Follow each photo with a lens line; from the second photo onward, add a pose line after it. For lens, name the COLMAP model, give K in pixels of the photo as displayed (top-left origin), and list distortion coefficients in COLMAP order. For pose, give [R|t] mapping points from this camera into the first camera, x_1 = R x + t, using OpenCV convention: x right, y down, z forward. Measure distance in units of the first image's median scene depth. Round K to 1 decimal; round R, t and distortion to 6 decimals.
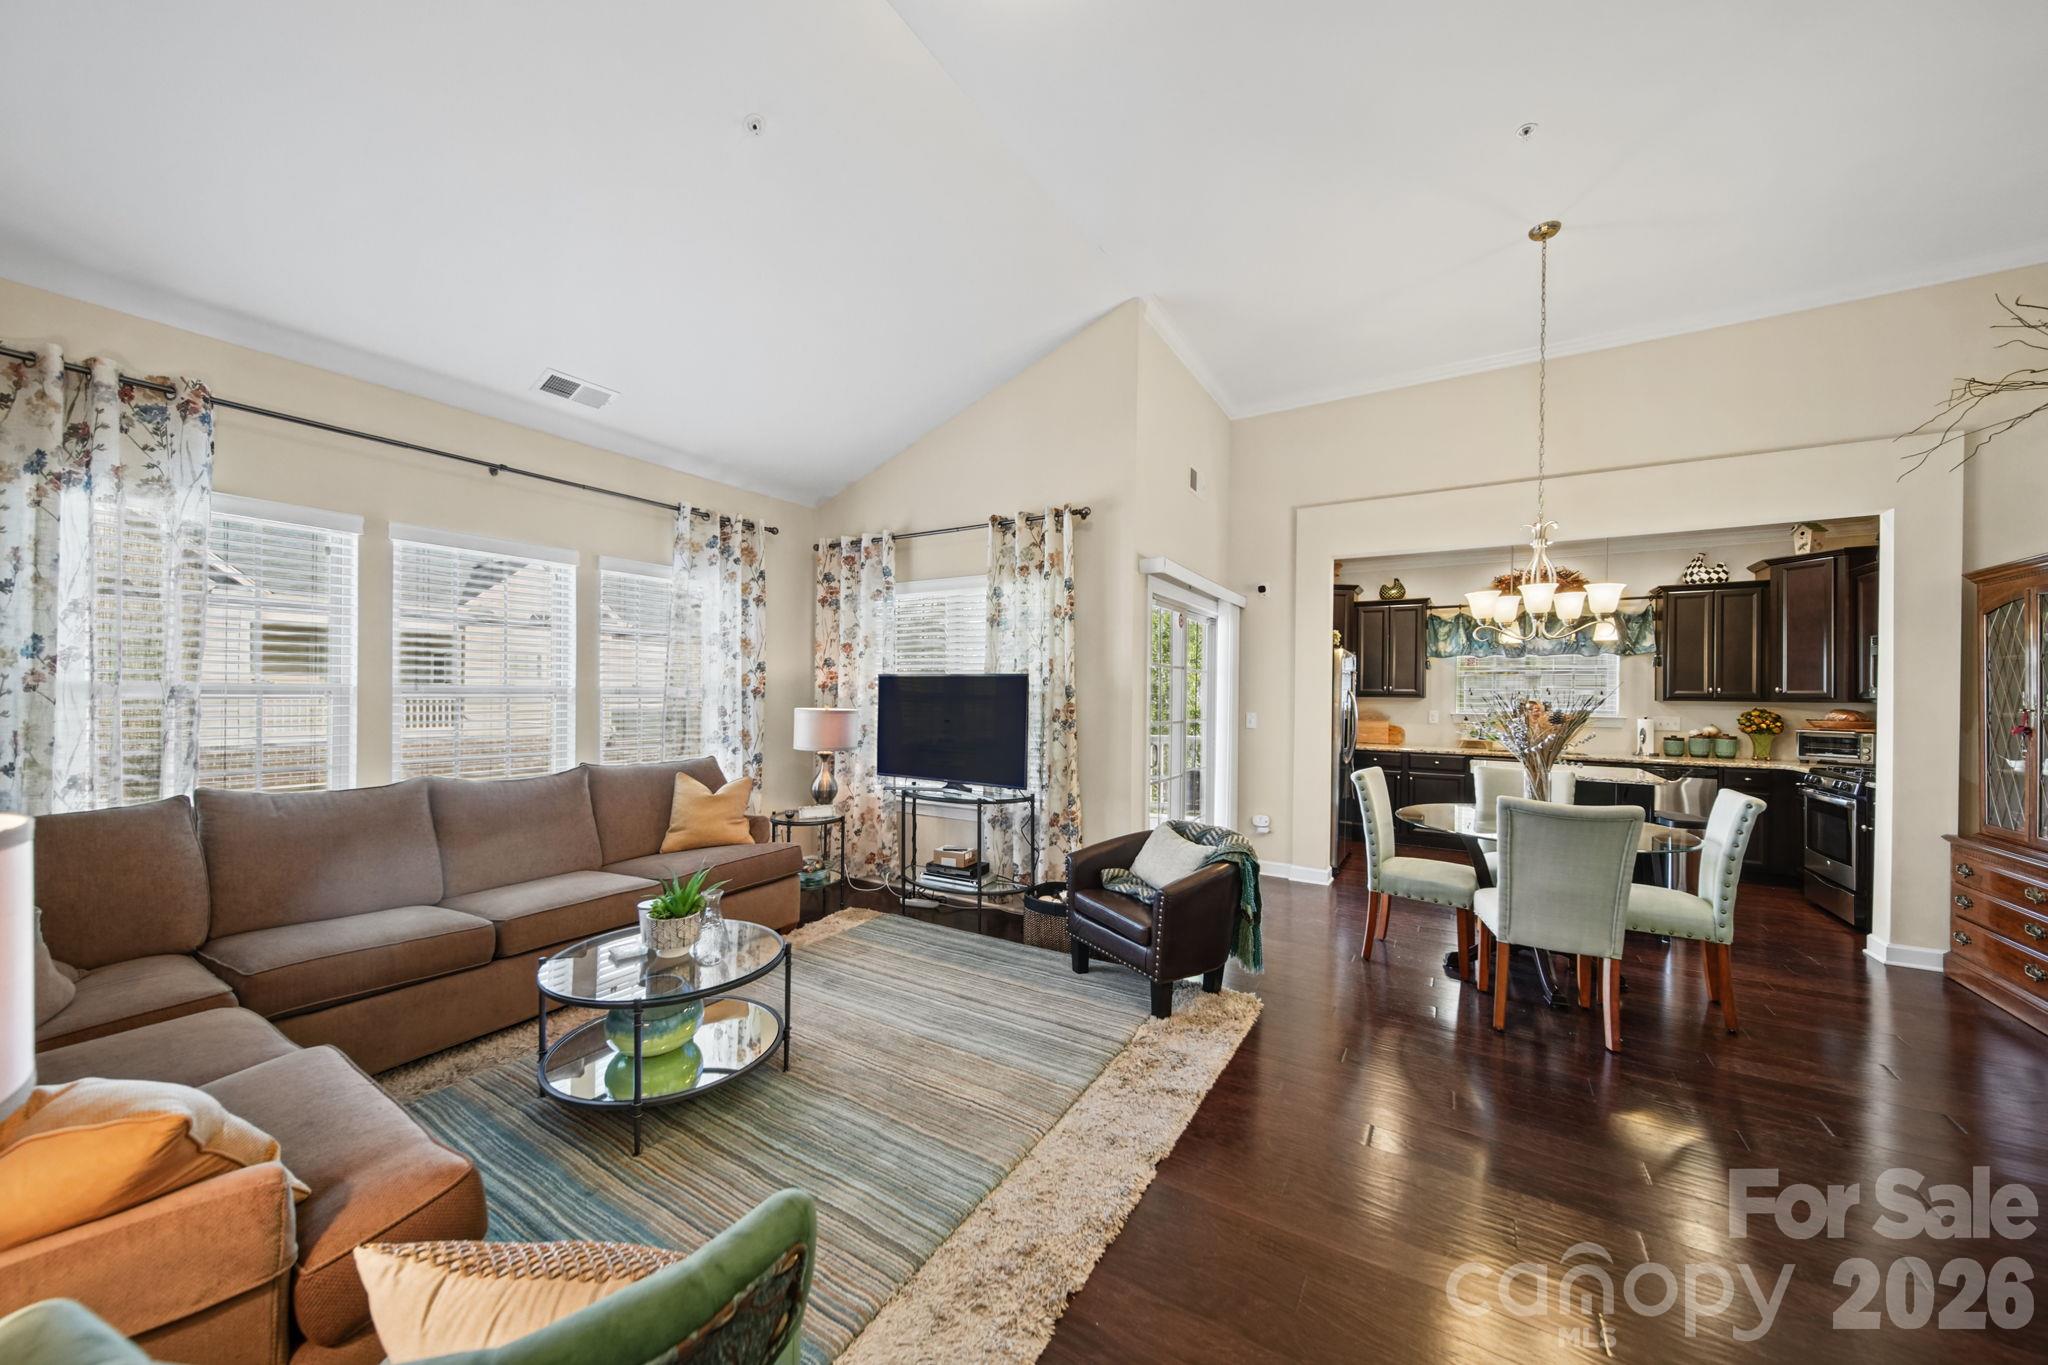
lens RADIAL K [[724.0, 0, 1012.9], [0, 724.0, 690.7], [0, 0, 1]] dist [-0.003135, 0.000171]
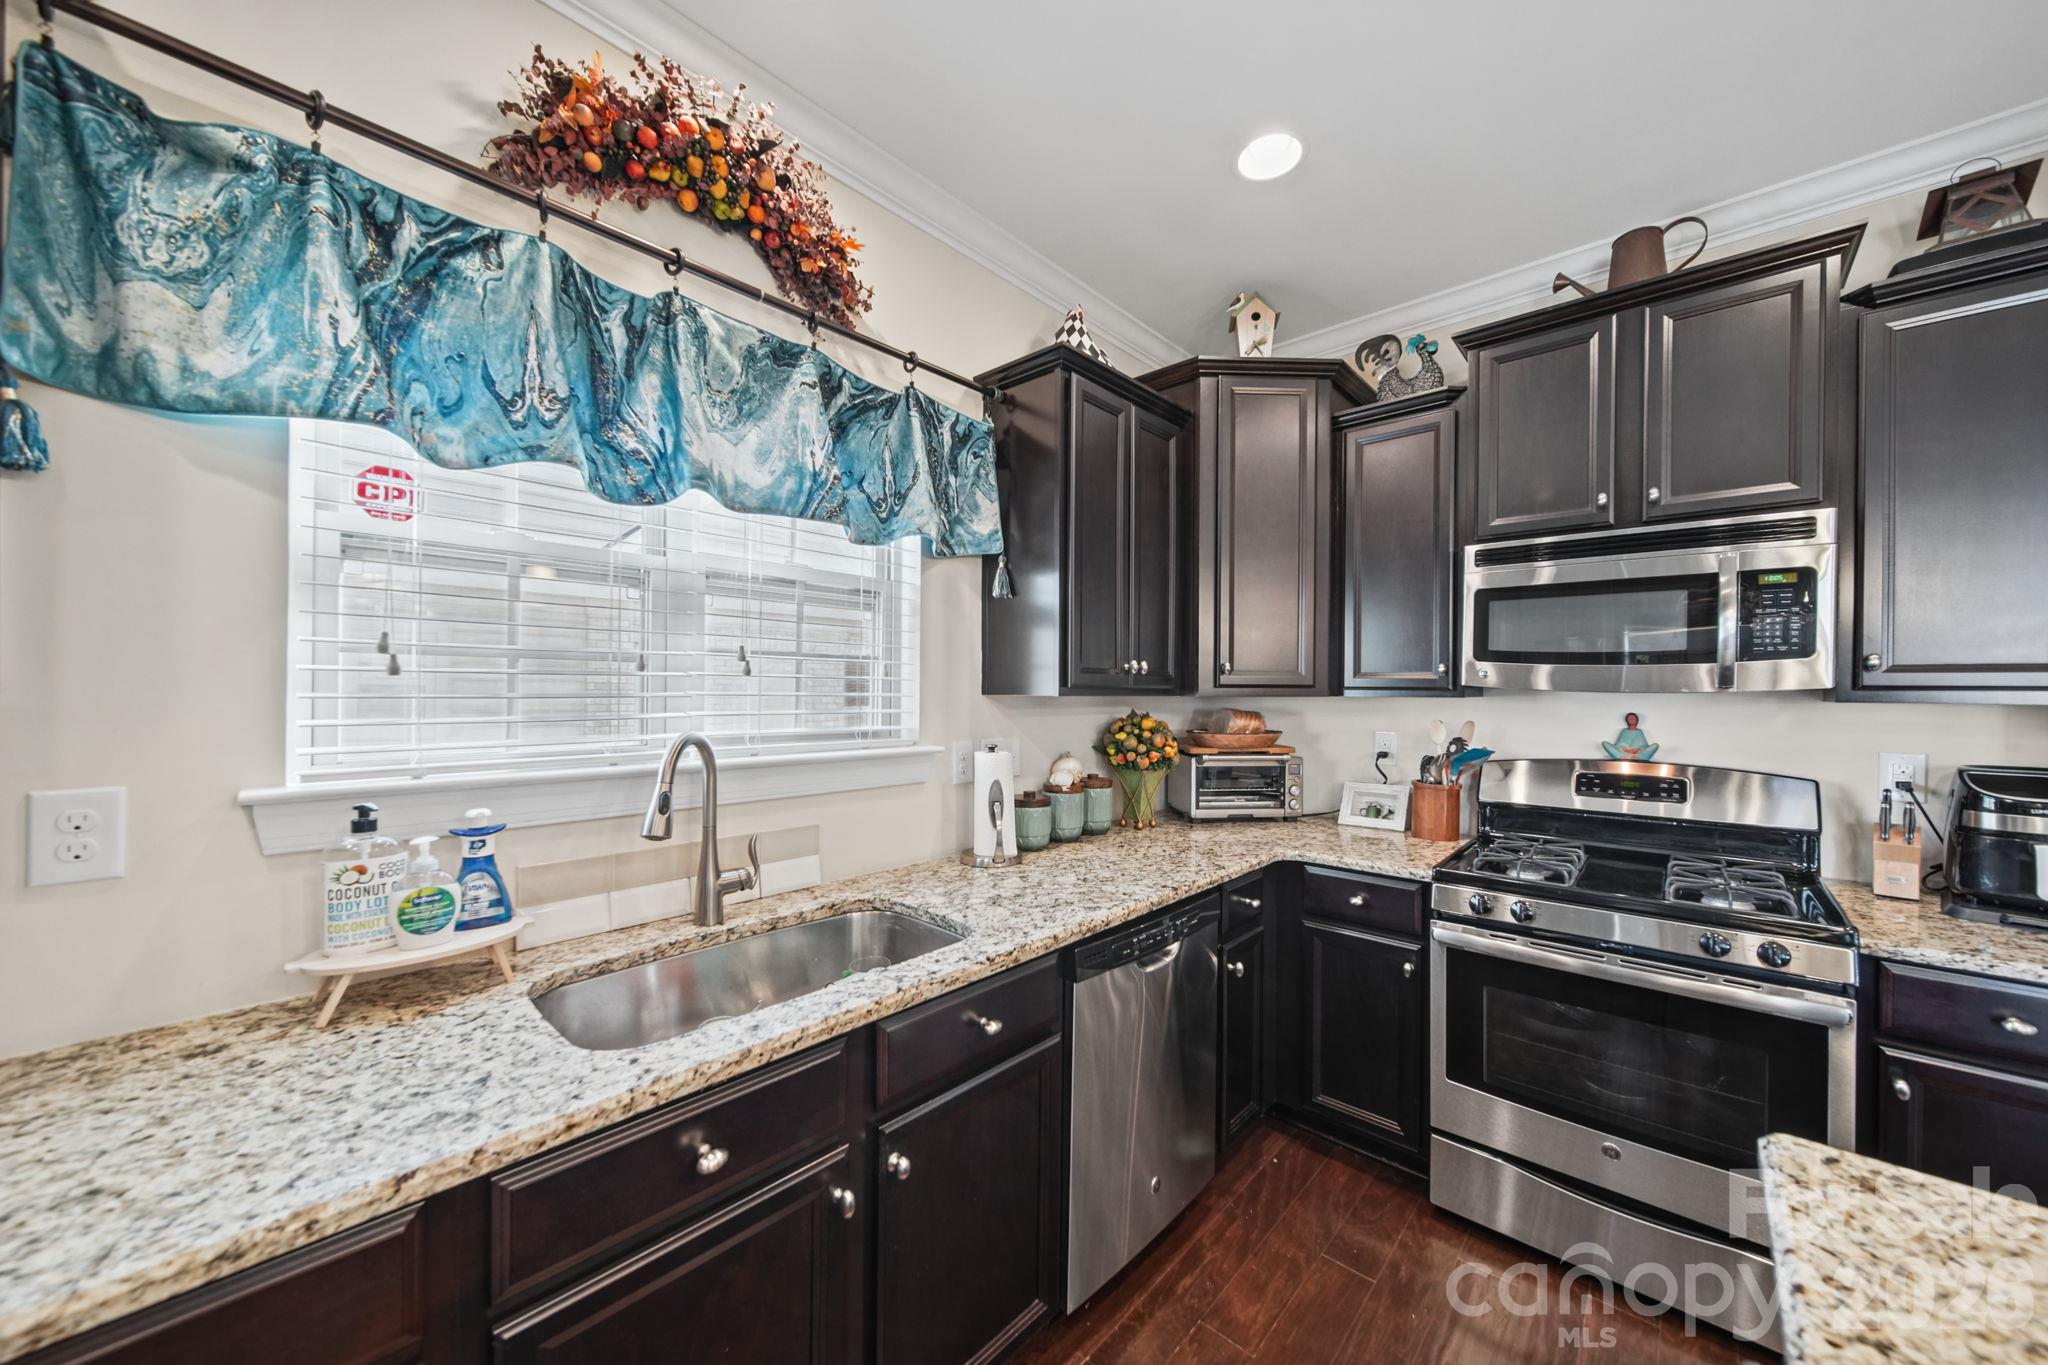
lens RADIAL K [[724.0, 0, 1036.3], [0, 724.0, 690.9], [0, 0, 1]] dist [-0.003135, 0.000171]
pose [[0.174004, -0.011892, 0.984673, 0.692445], [-0.009121, 0.999865, 0.013687, 0.008693], [-0.984703, -0.011362, 0.173872, 1.154036]]
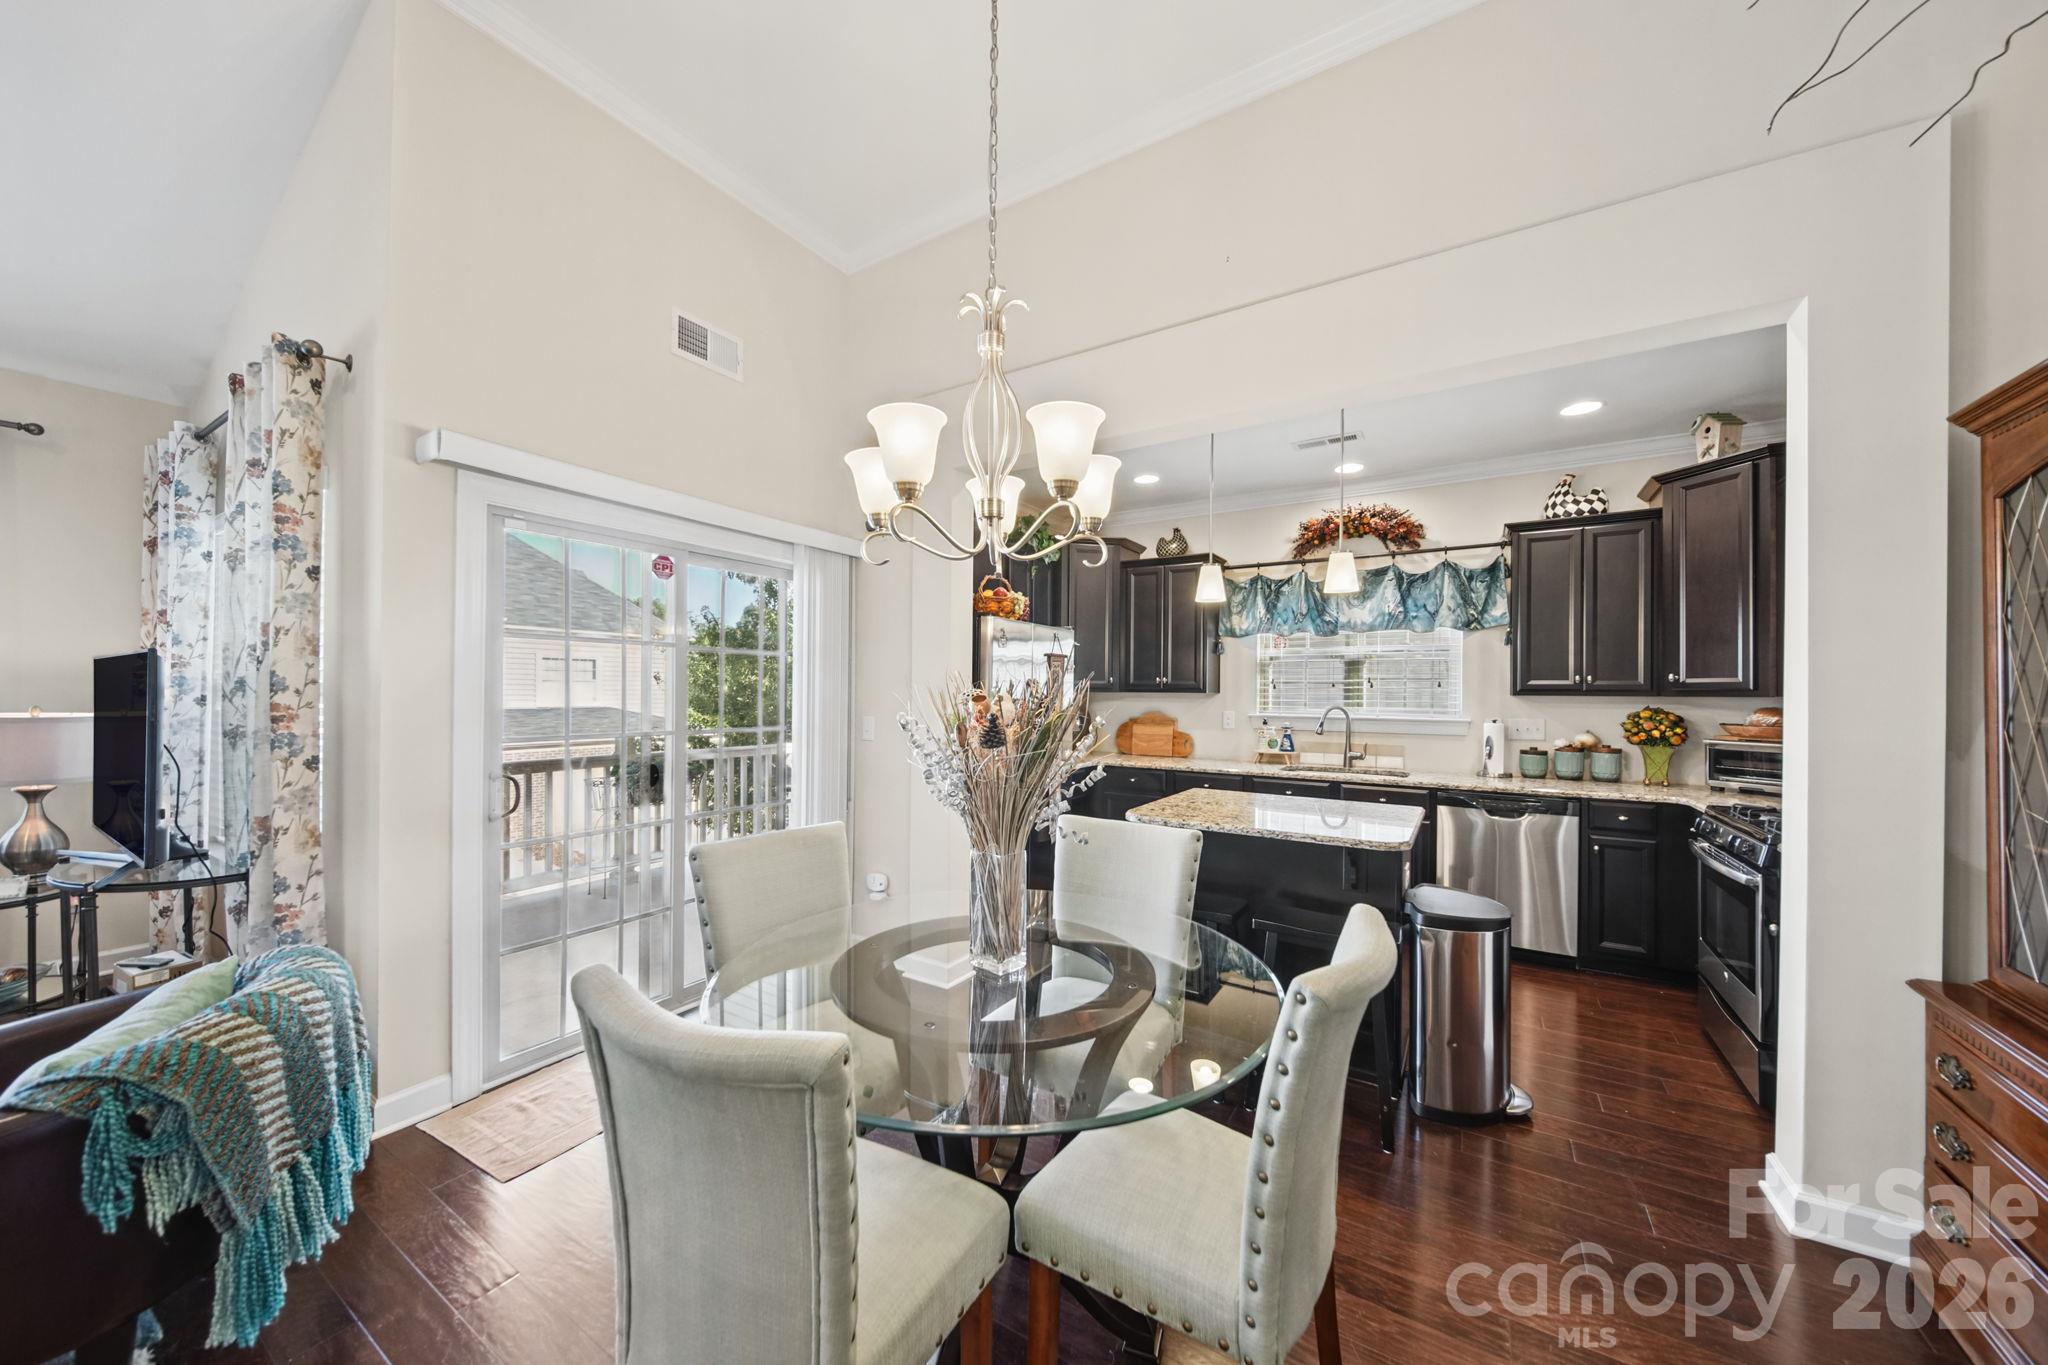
lens RADIAL K [[724.0, 0, 1012.4], [0, 724.0, 690.4], [0, 0, 1]] dist [-0.003135, 0.000171]
pose [[0.999960, -0.004483, -0.007744, 0.536122], [0.004491, 0.999989, 0.001072, 0.007704], [0.007739, -0.001107, 0.999969, 0.396882]]
